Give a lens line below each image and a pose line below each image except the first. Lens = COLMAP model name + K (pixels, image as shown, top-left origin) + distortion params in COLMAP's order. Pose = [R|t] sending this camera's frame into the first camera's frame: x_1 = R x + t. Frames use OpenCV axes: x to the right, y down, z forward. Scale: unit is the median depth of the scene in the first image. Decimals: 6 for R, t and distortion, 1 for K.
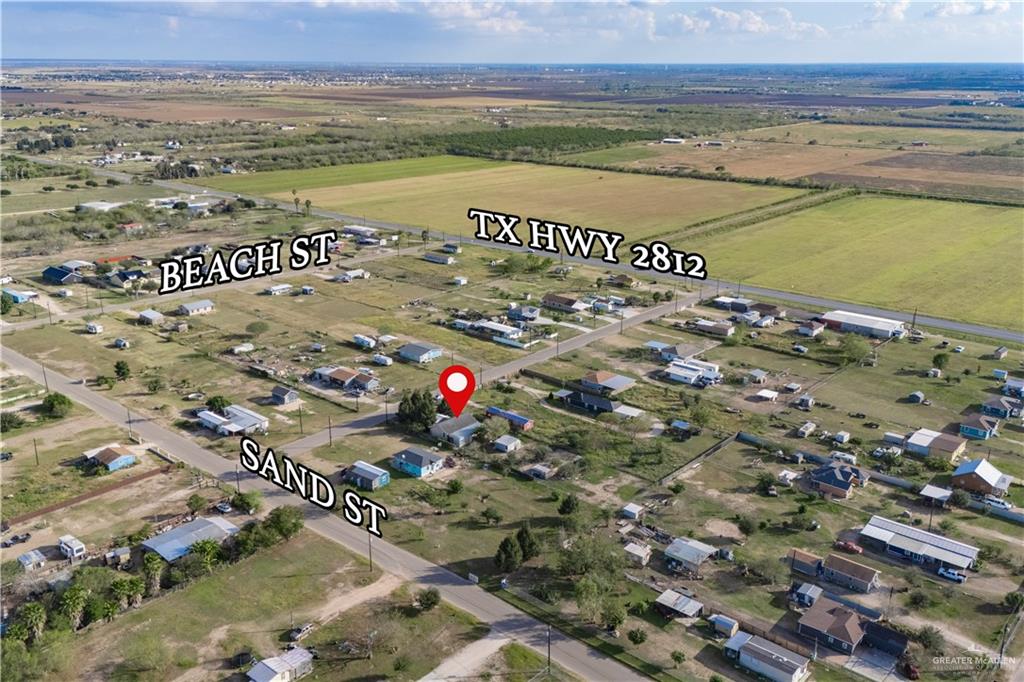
lens RADIAL K [[890.6, 0, 512.0], [0, 890.6, 341.0], [0, 0, 1]] dist [0.041953, -0.002630]
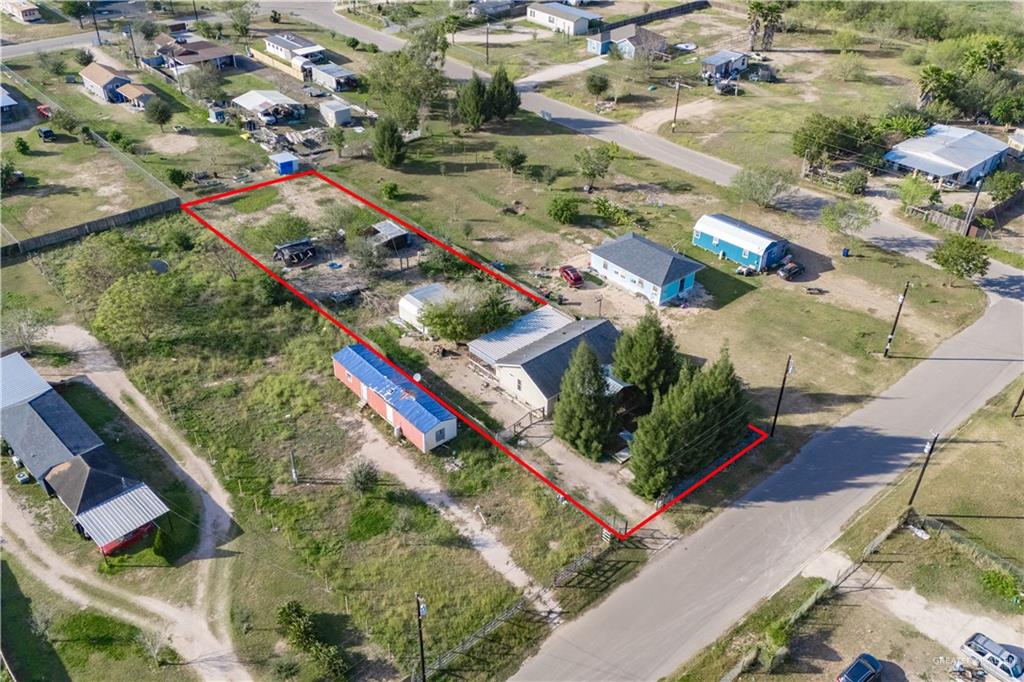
lens RADIAL K [[890.6, 0, 512.0], [0, 890.6, 341.0], [0, 0, 1]] dist [0.041953, -0.002630]
pose [[-0.991409, -0.092656, 0.092322, -0.070798], [0.015152, 0.619724, 0.784673, -0.169198], [-0.129919, 0.779331, -0.612996, 1.100957]]
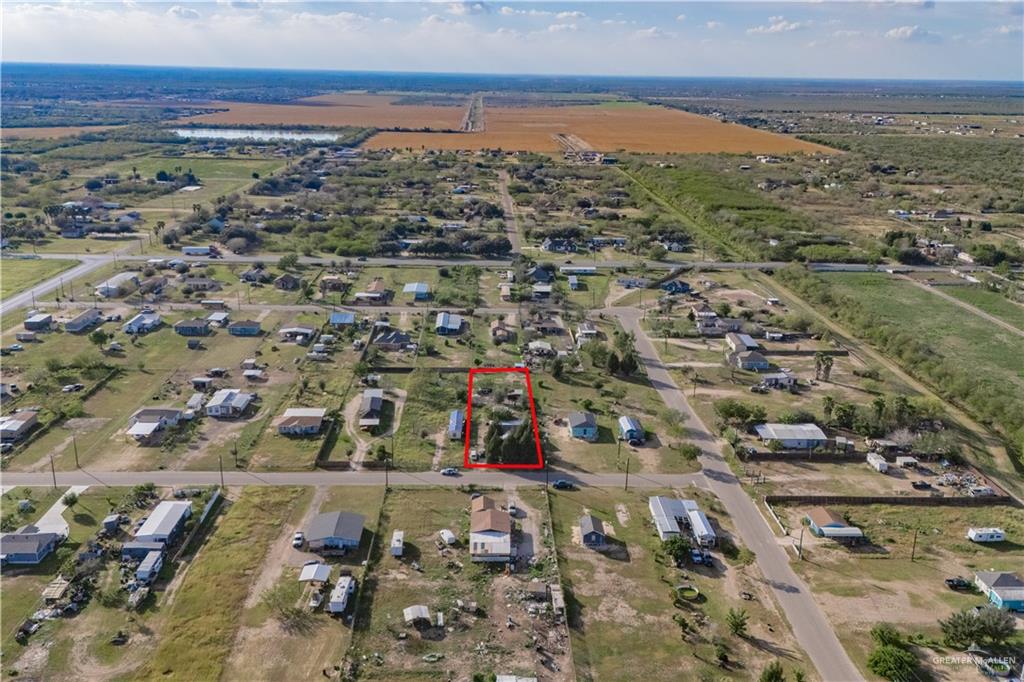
lens RADIAL K [[890.6, 0, 512.0], [0, 890.6, 341.0], [0, 0, 1]] dist [0.041953, -0.002630]
pose [[-0.681419, -0.231330, 0.694374, -0.676043], [0.195225, 0.856912, 0.477062, -0.431912], [-0.705376, 0.460638, -0.538755, 1.357699]]
